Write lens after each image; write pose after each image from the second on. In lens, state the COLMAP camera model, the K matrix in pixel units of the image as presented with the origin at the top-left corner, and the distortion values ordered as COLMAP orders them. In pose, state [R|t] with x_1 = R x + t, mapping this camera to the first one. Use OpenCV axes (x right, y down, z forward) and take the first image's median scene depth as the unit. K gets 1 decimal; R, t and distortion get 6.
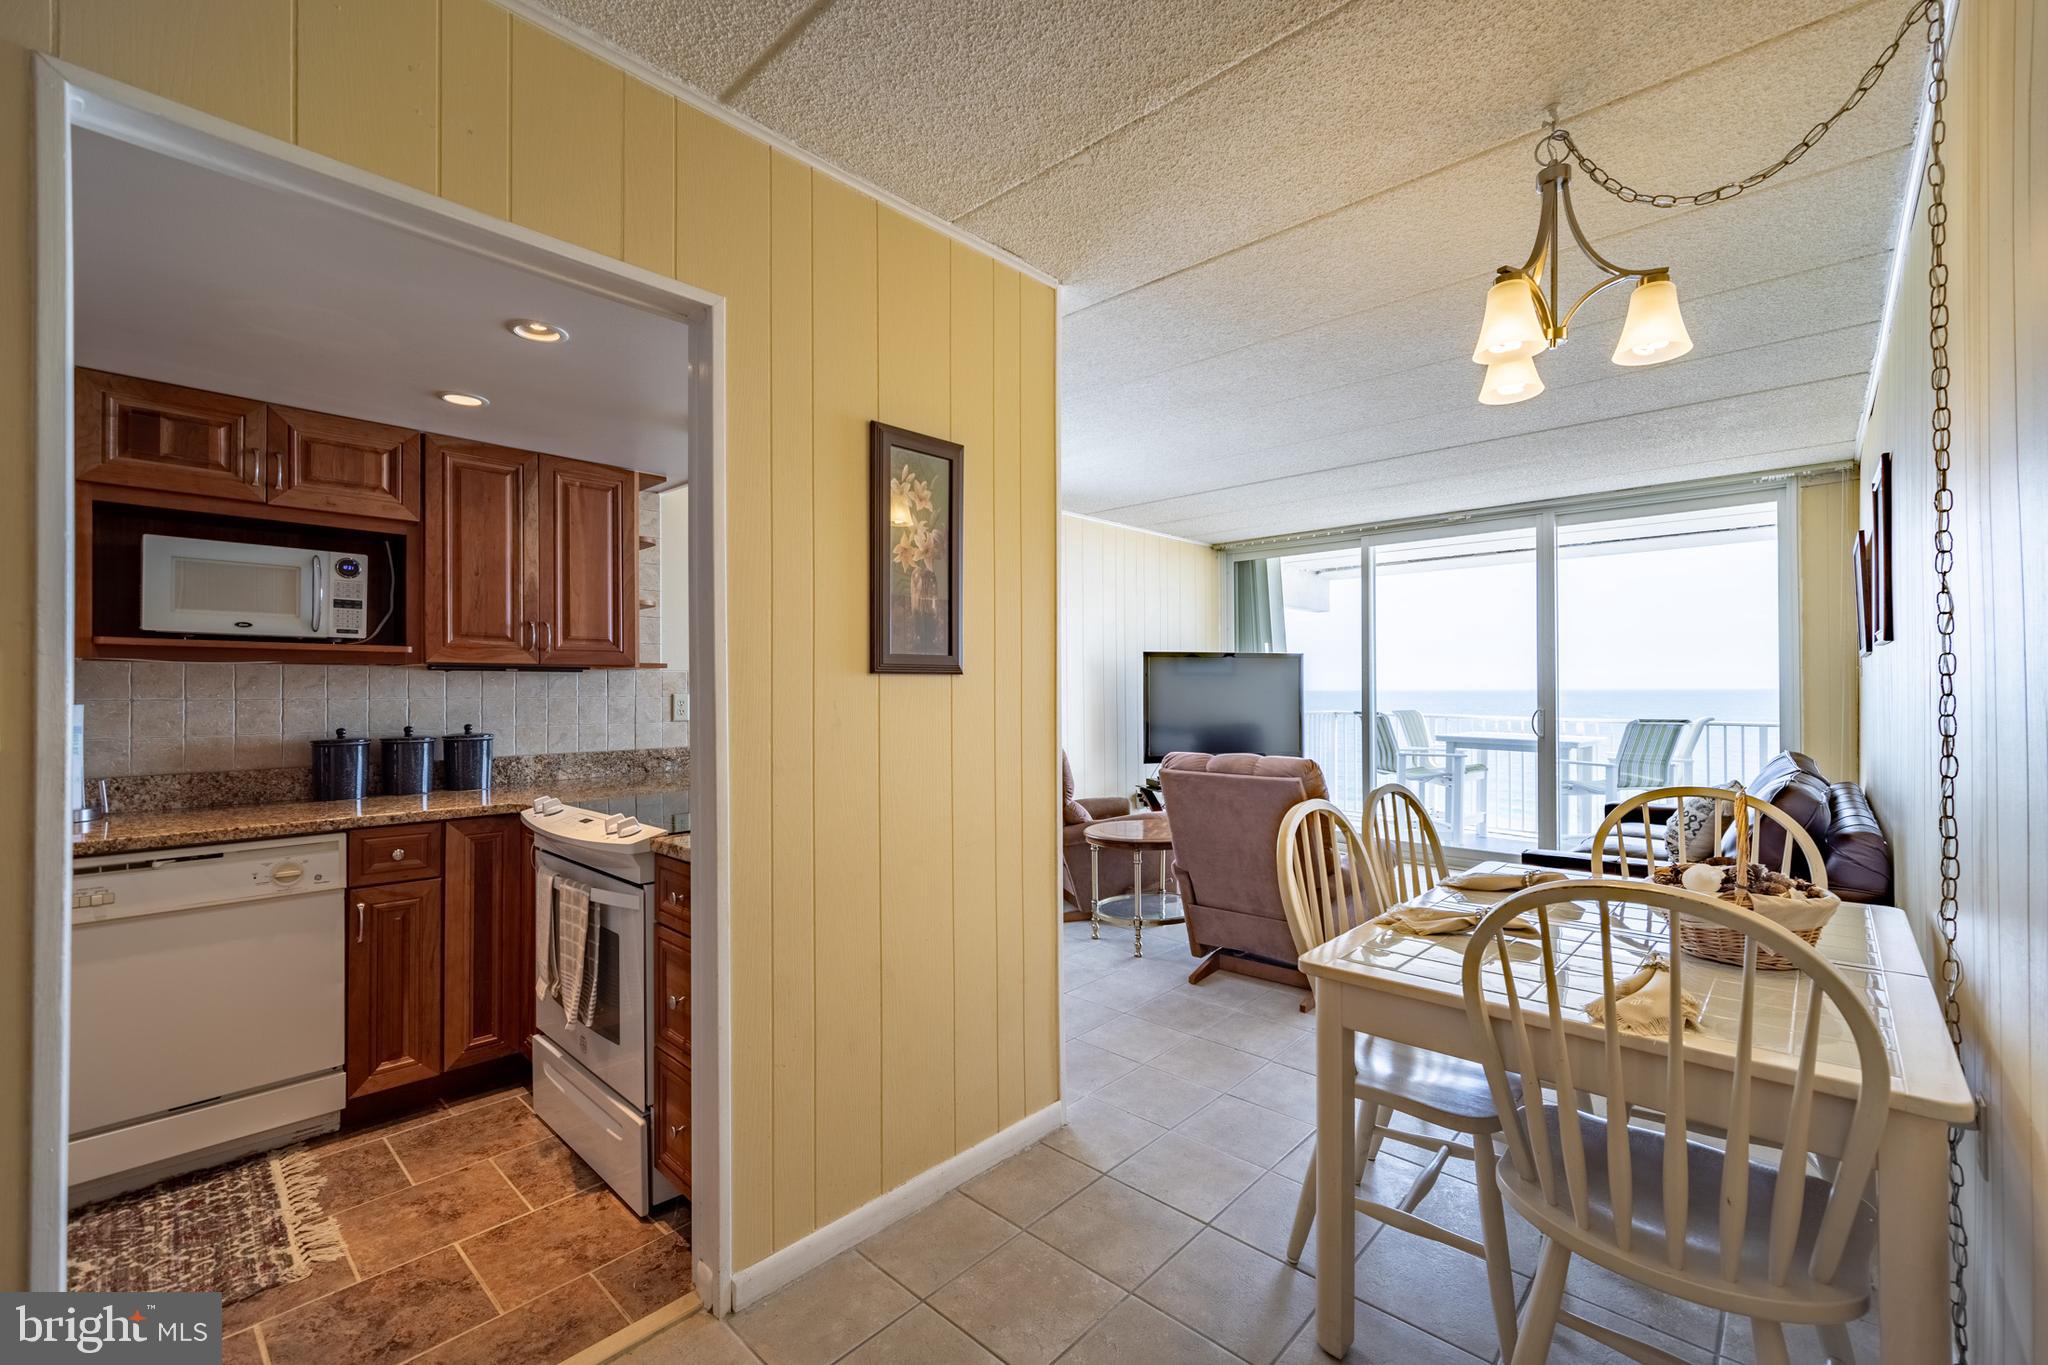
lens RADIAL K [[848.8, 0, 1030.0], [0, 848.8, 684.8], [0, 0, 1]] dist [-0.001424, -0.000240]
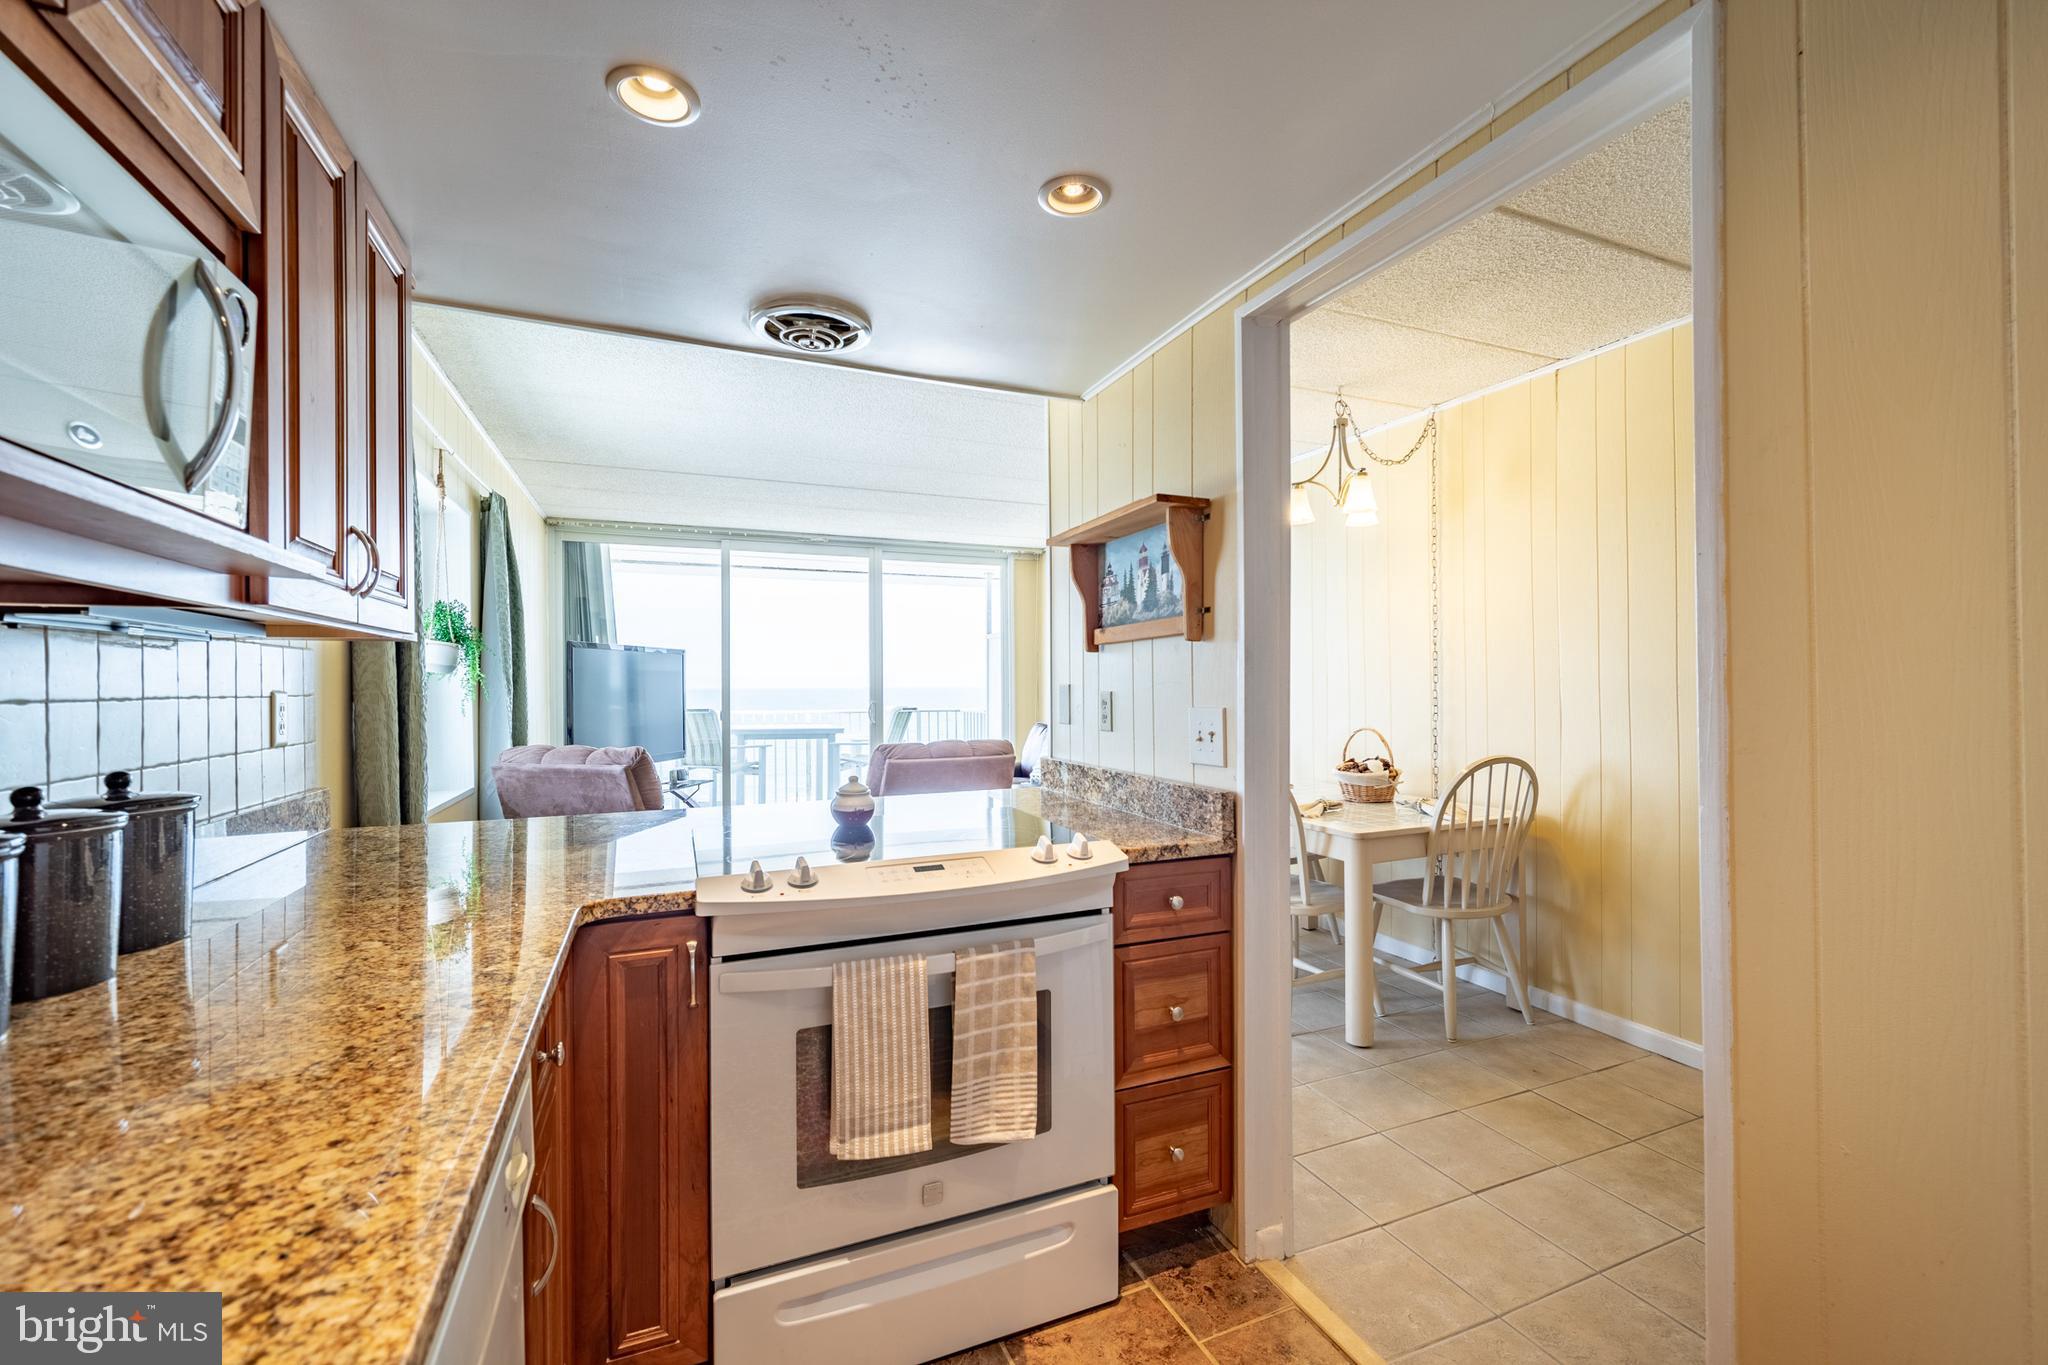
lens RADIAL K [[848.8, 0, 1030.0], [0, 848.8, 684.8], [0, 0, 1]] dist [-0.001424, -0.000240]
pose [[0.407805, -0.000684, 0.913069, -0.970353], [0.002117, 0.999998, -0.000197, 0.010750], [-0.913067, 0.002013, 0.407805, 0.559358]]
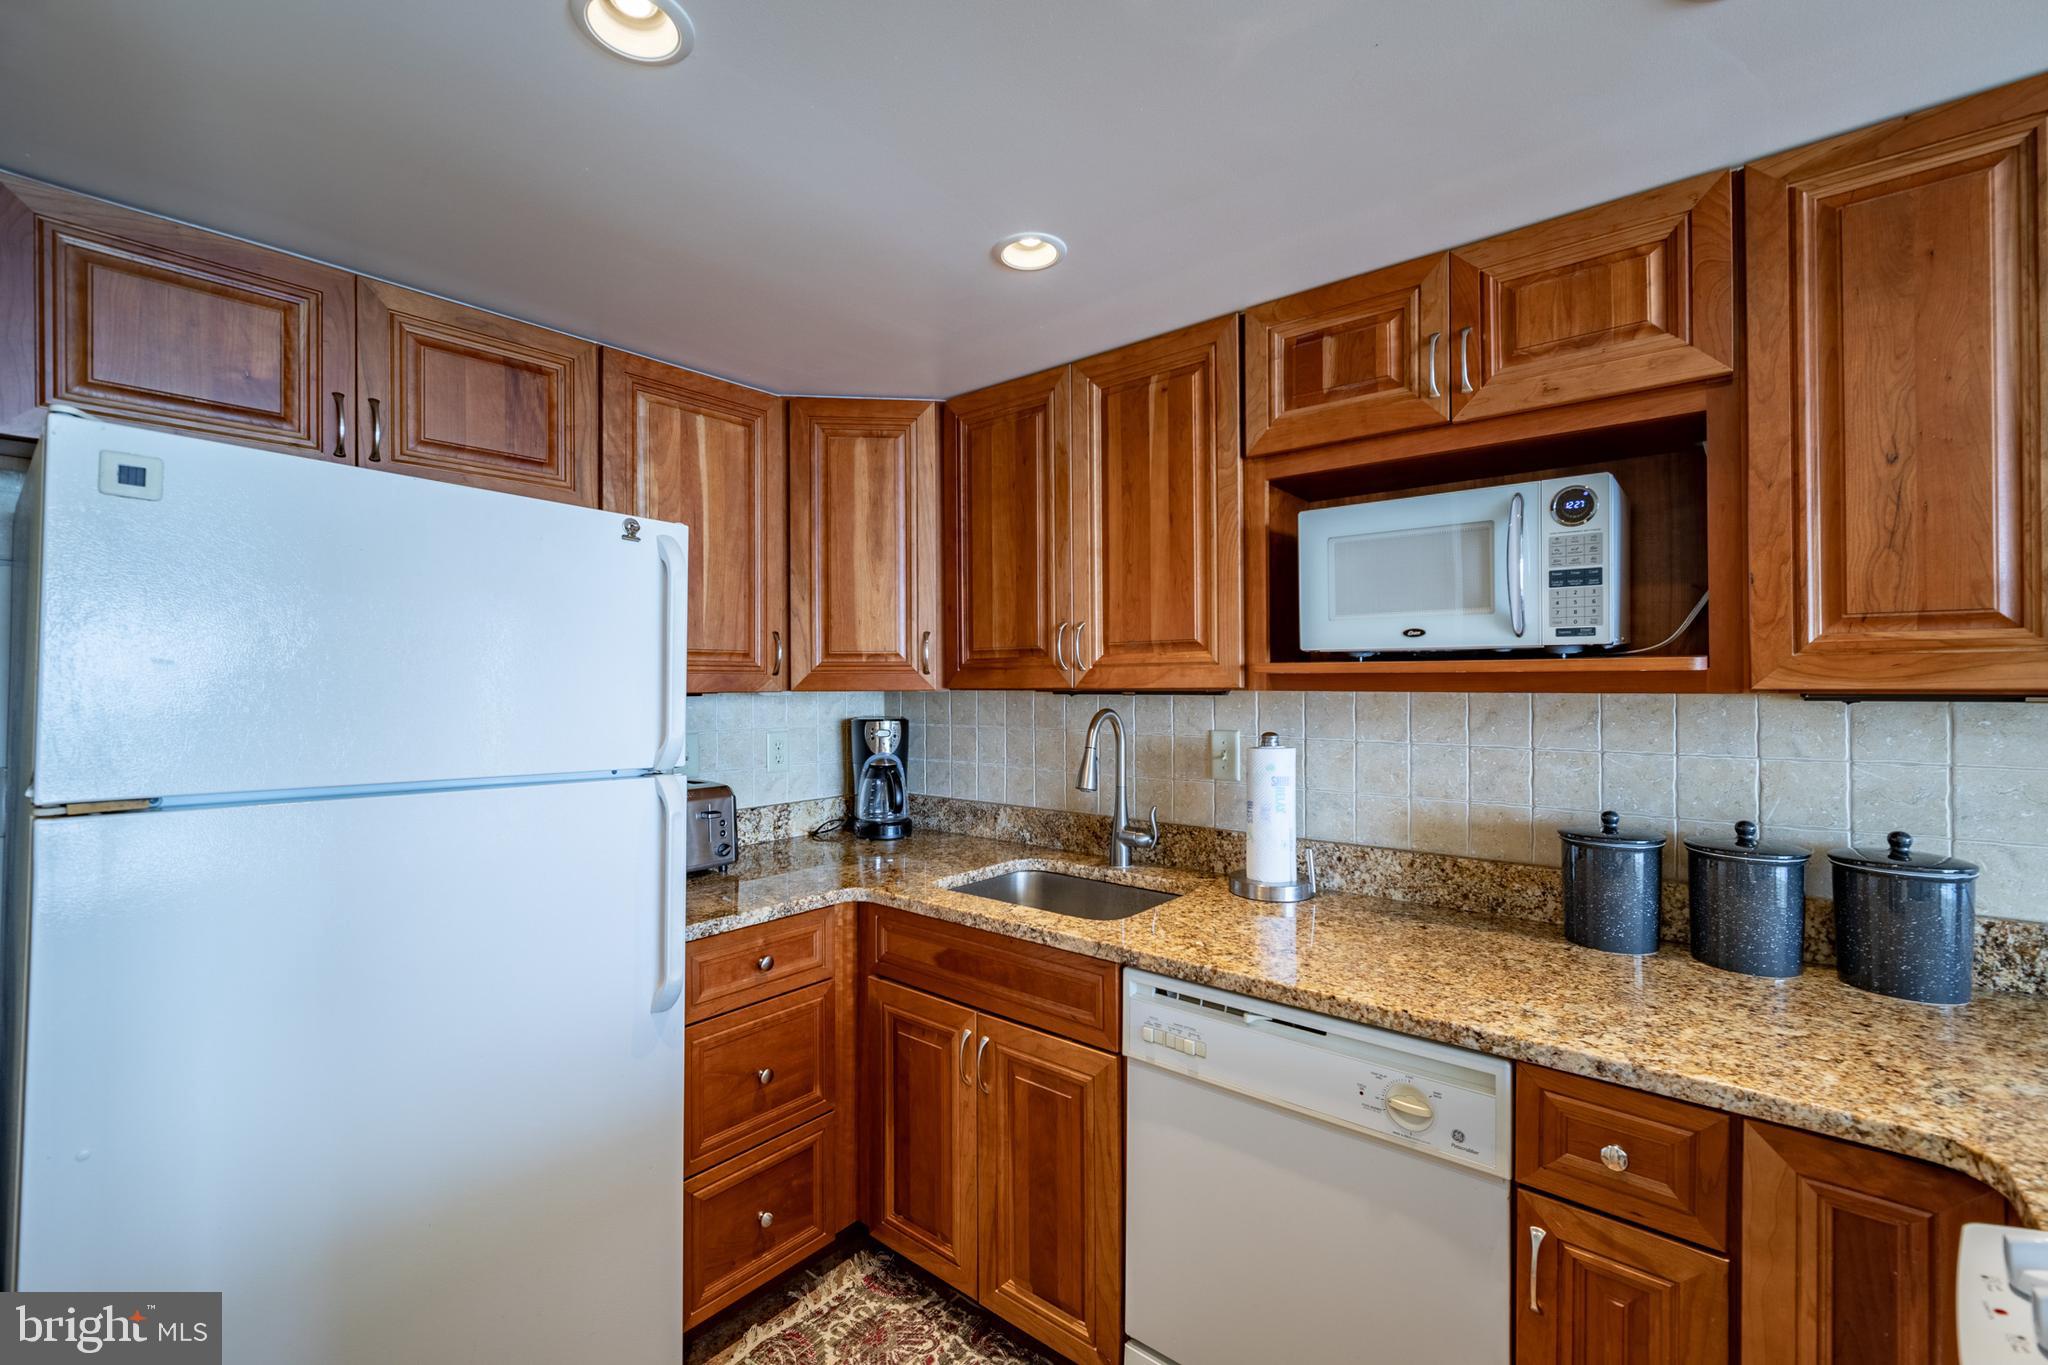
lens RADIAL K [[847.0, 0, 1033.2], [0, 847.0, 679.8], [0, 0, 1]] dist [-0.002135, -0.000457]
pose [[0.059141, -0.000842, -0.998249, -0.318158], [0.009568, 0.999954, -0.000277, -0.037001], [0.998204, -0.009535, 0.059146, 0.640354]]
